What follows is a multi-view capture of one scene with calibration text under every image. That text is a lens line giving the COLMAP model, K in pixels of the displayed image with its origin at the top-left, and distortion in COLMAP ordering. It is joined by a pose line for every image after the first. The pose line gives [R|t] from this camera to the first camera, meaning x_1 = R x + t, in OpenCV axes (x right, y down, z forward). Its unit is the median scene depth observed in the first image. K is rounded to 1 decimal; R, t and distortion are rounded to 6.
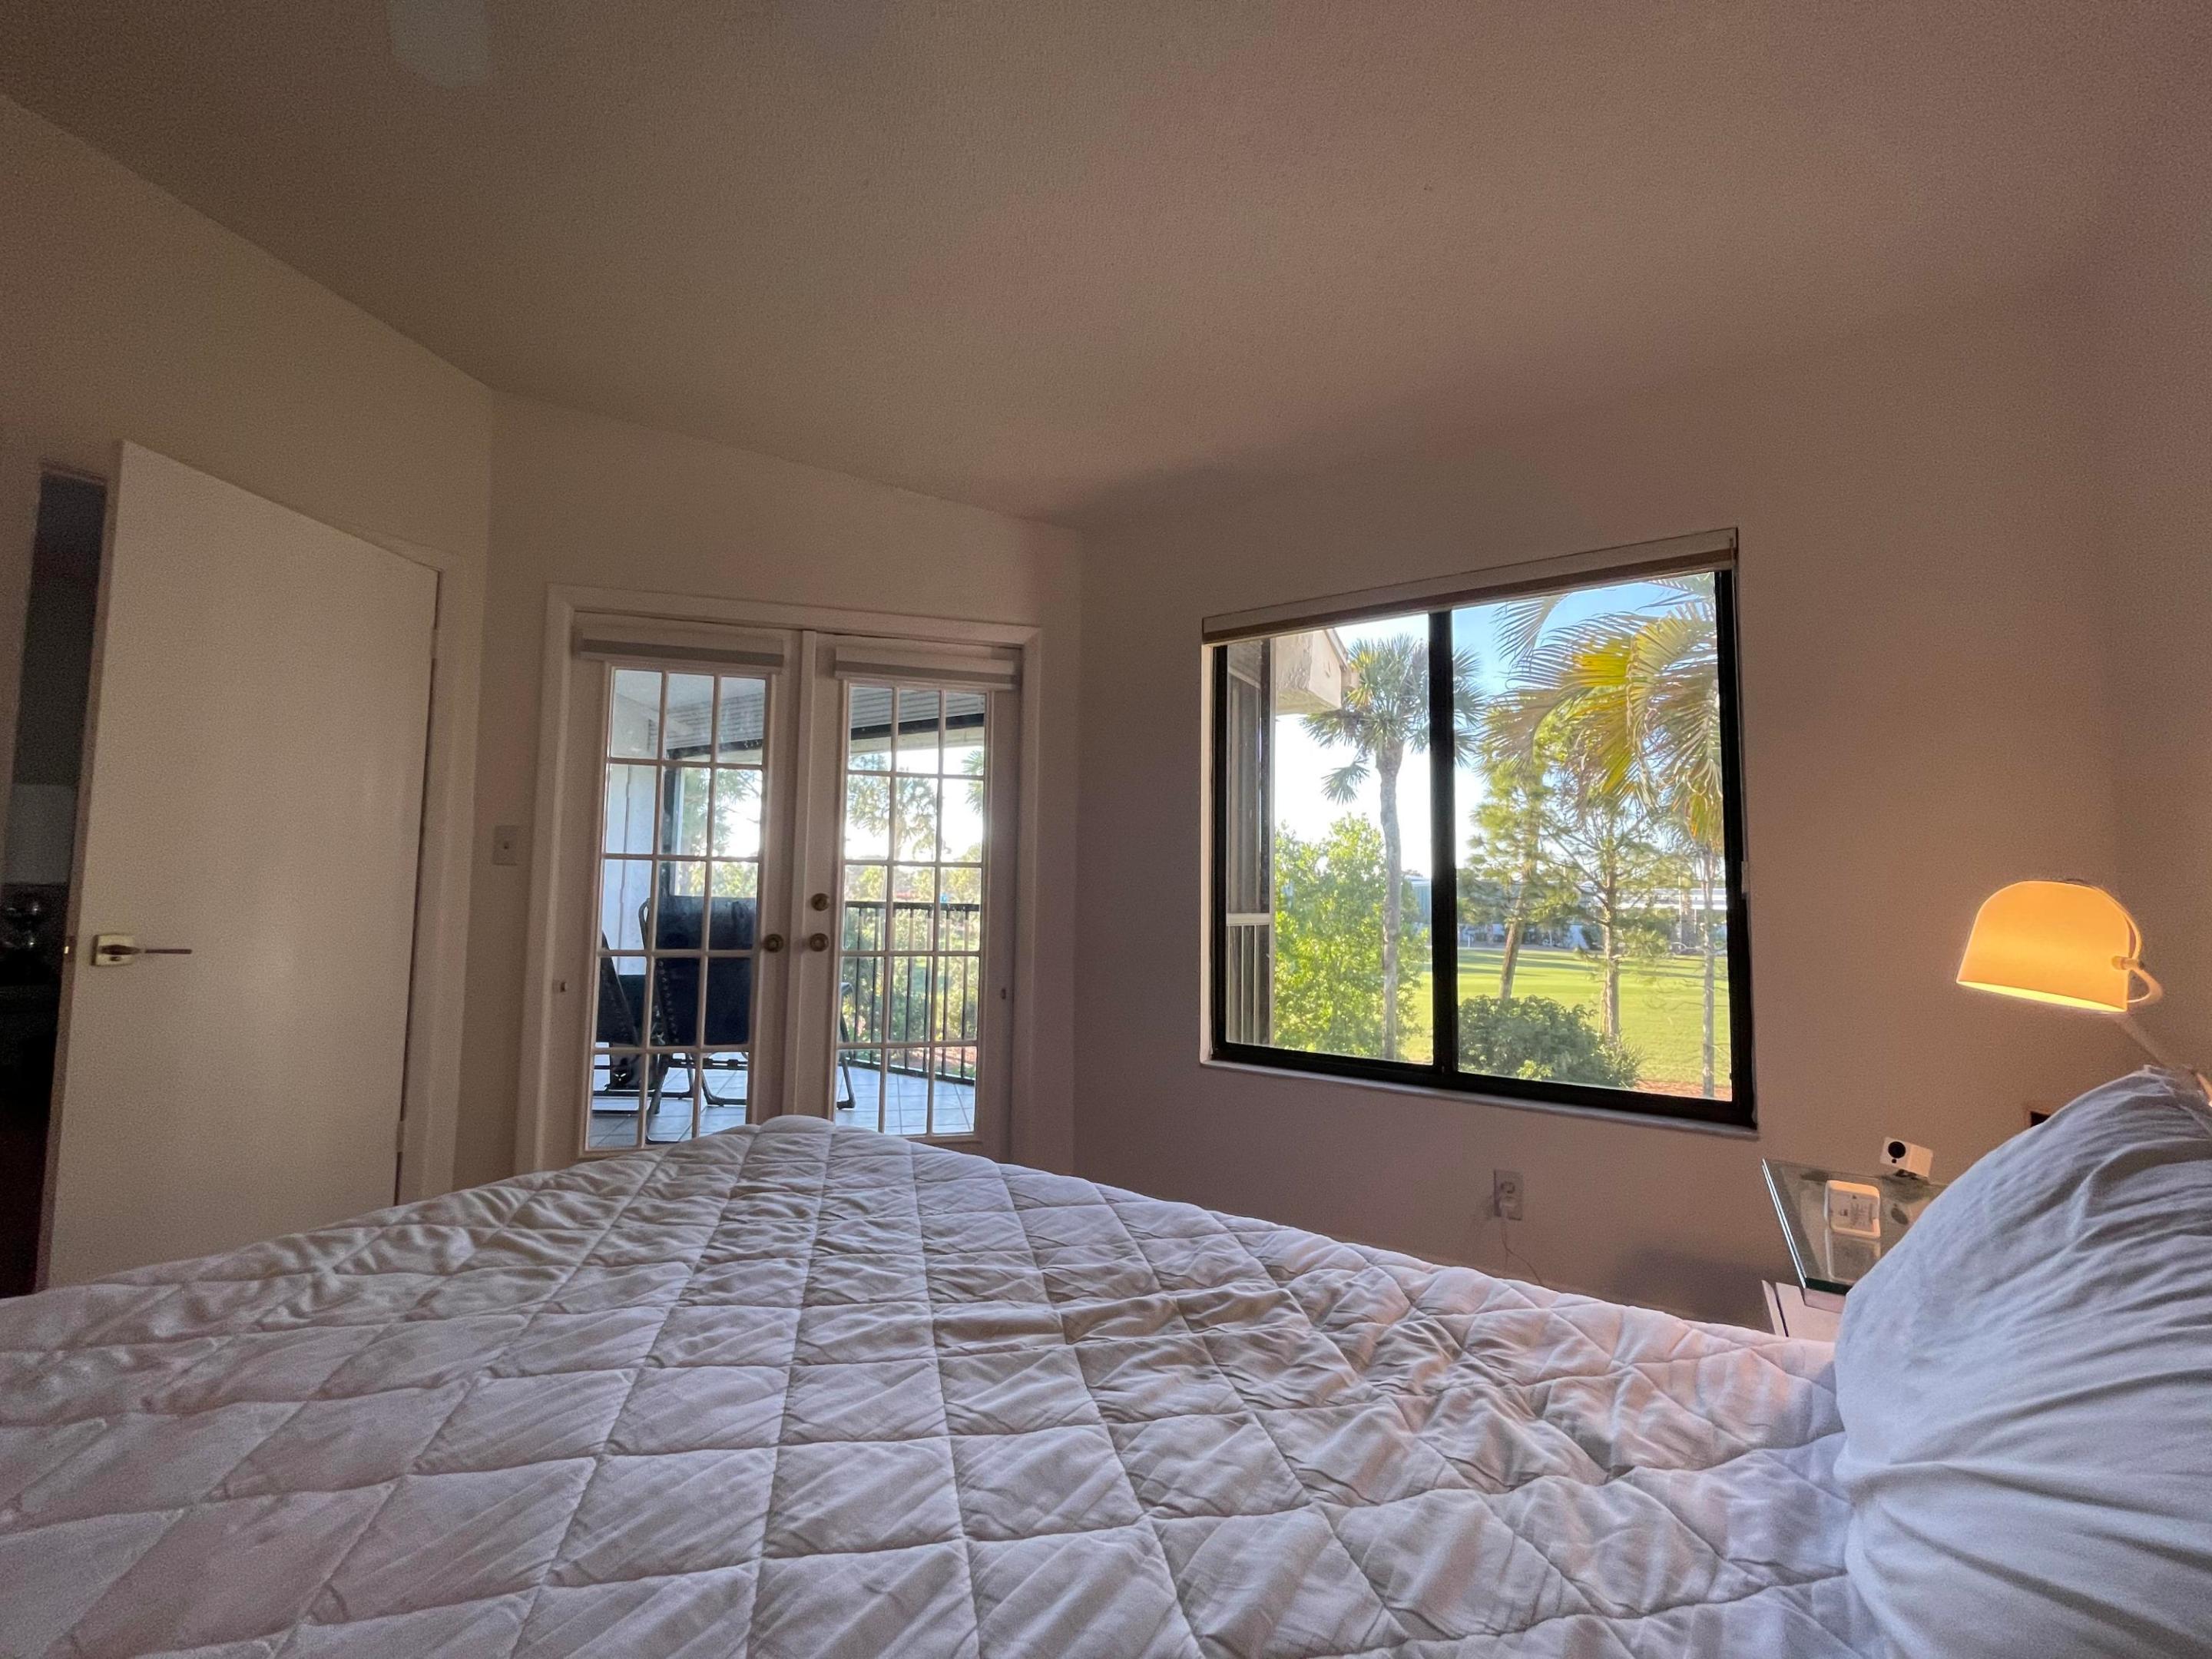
lens RADIAL K [[894.3, 0, 1086.8], [0, 894.3, 839.1], [0, 0, 1]] dist [-0.000078, -0.000211]
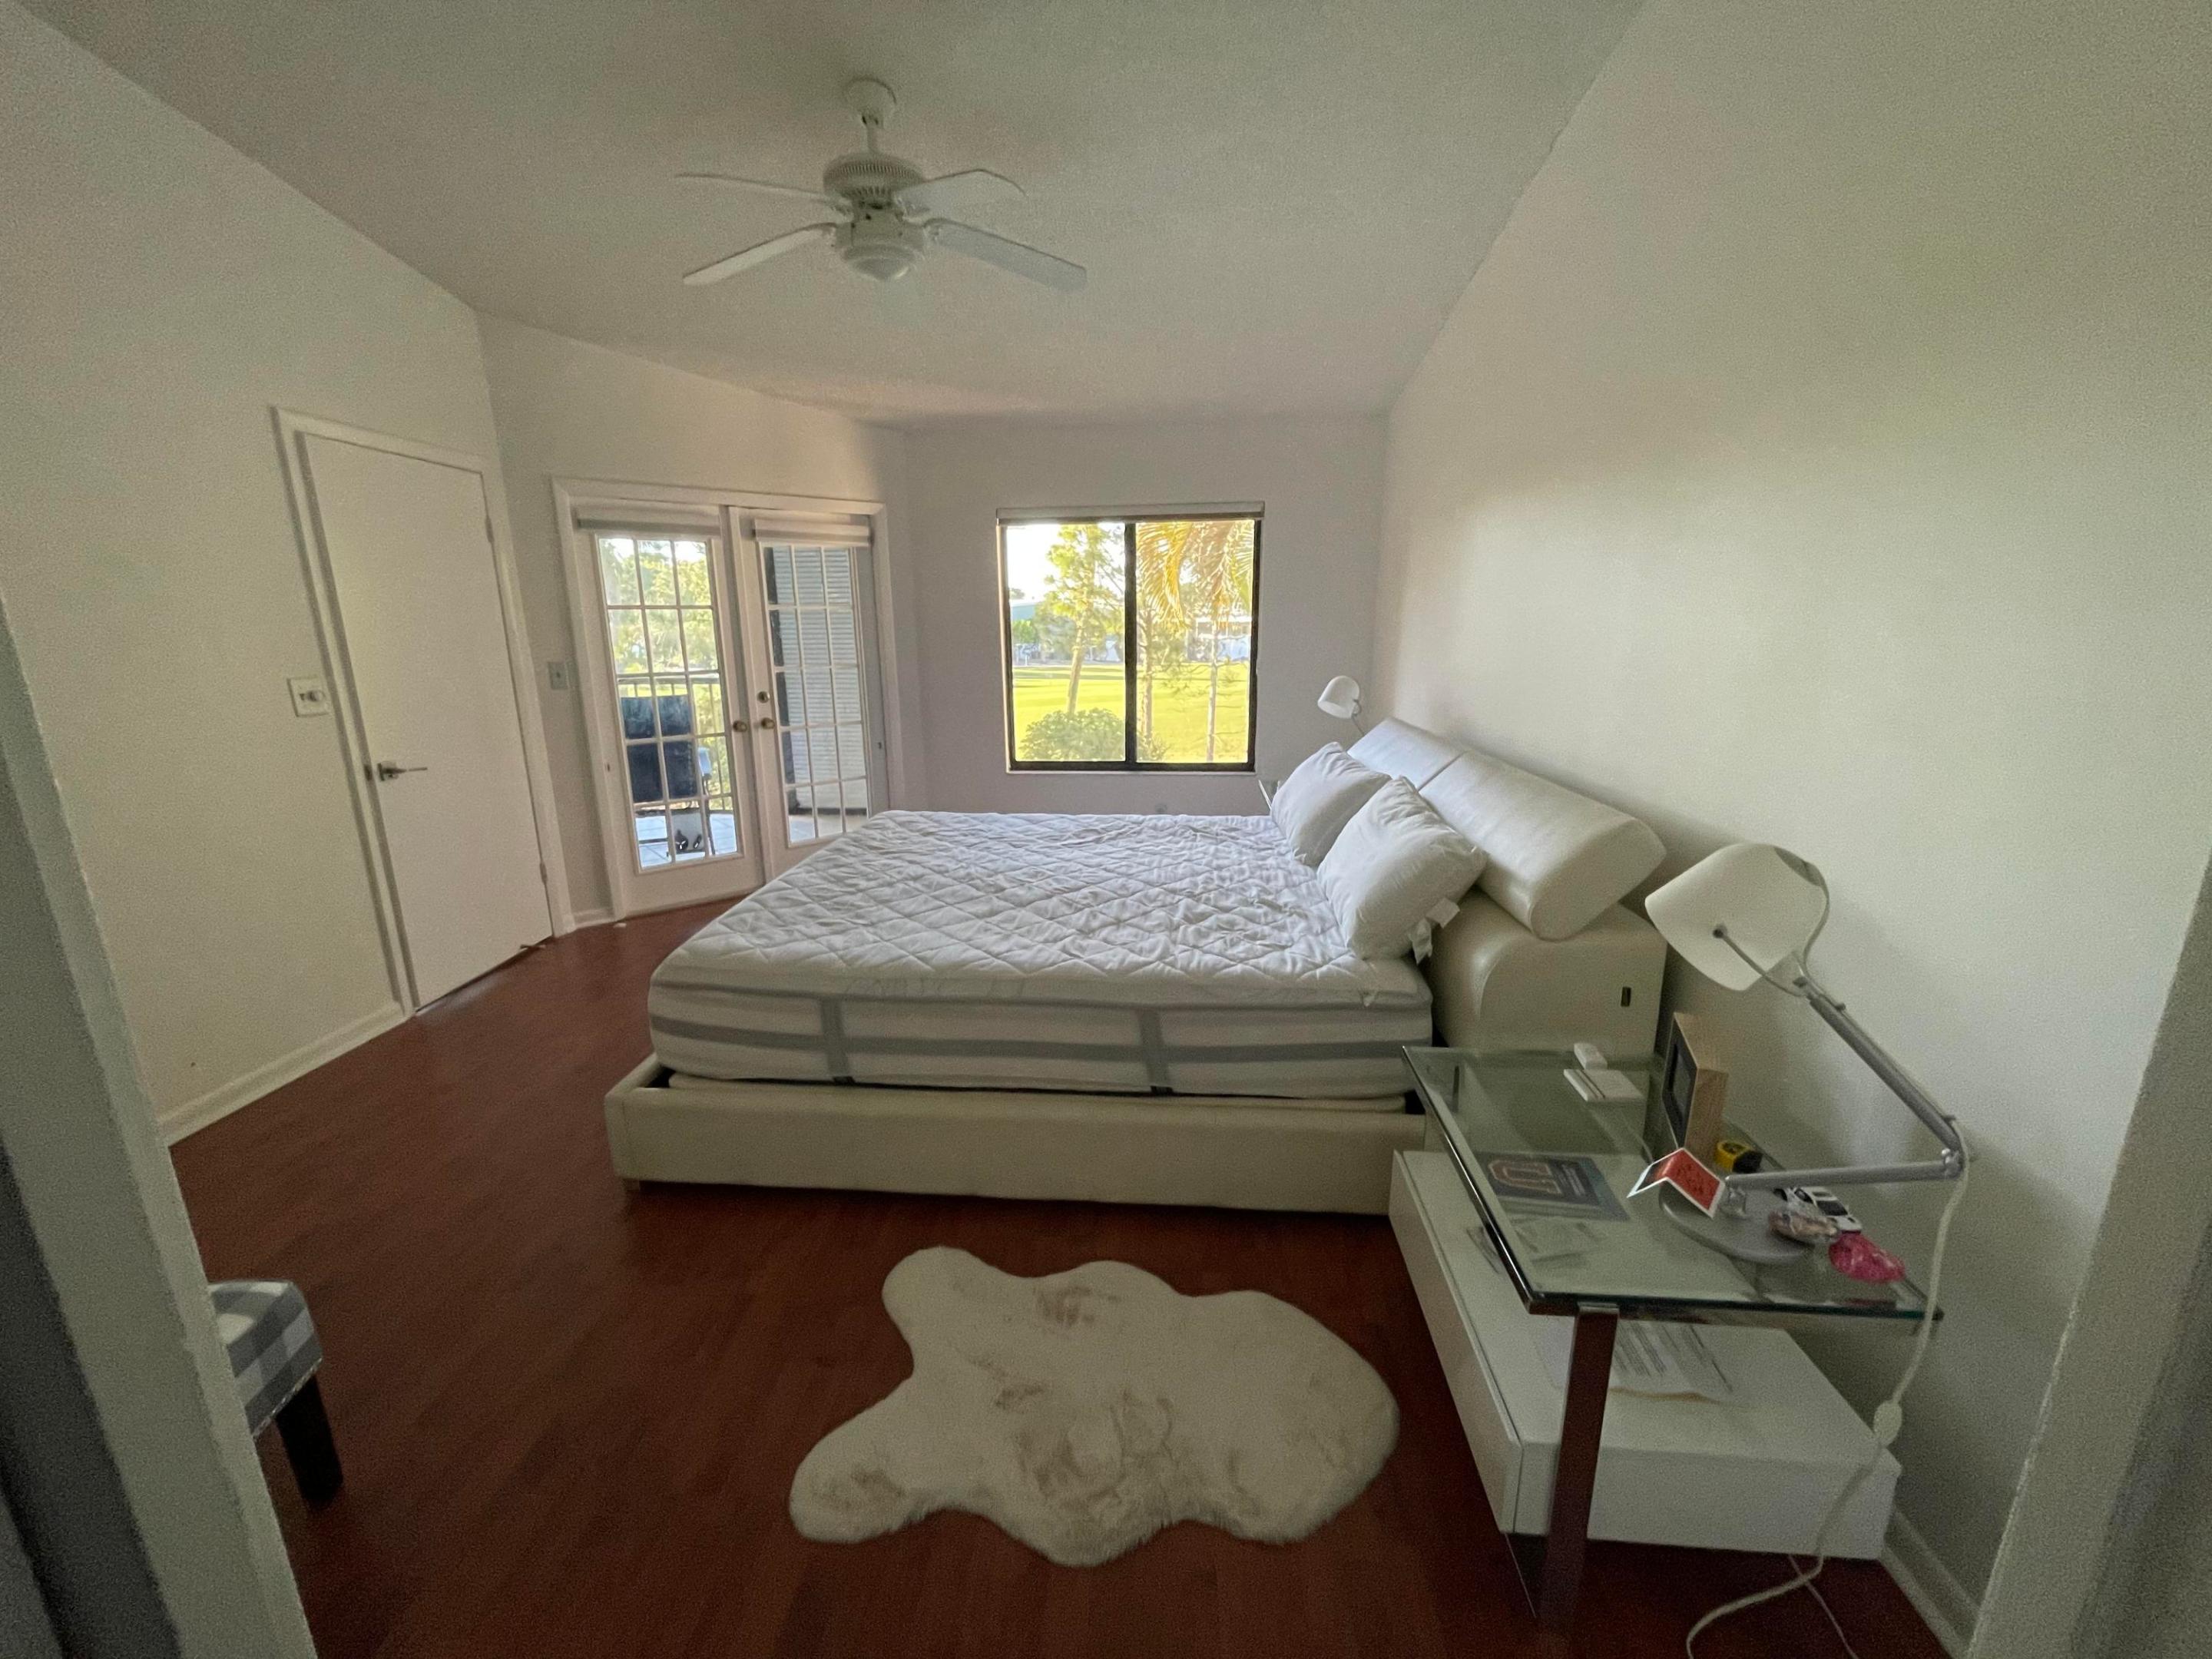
lens RADIAL K [[894.3, 0, 1093.8], [0, 894.3, 837.9], [0, 0, 1]] dist [-0.000078, -0.000211]
pose [[0.882950, -0.140485, 0.447955, -0.417779], [-0.000246, 0.954039, 0.299684, -0.126985], [-0.469467, -0.264716, 0.842334, -0.490099]]
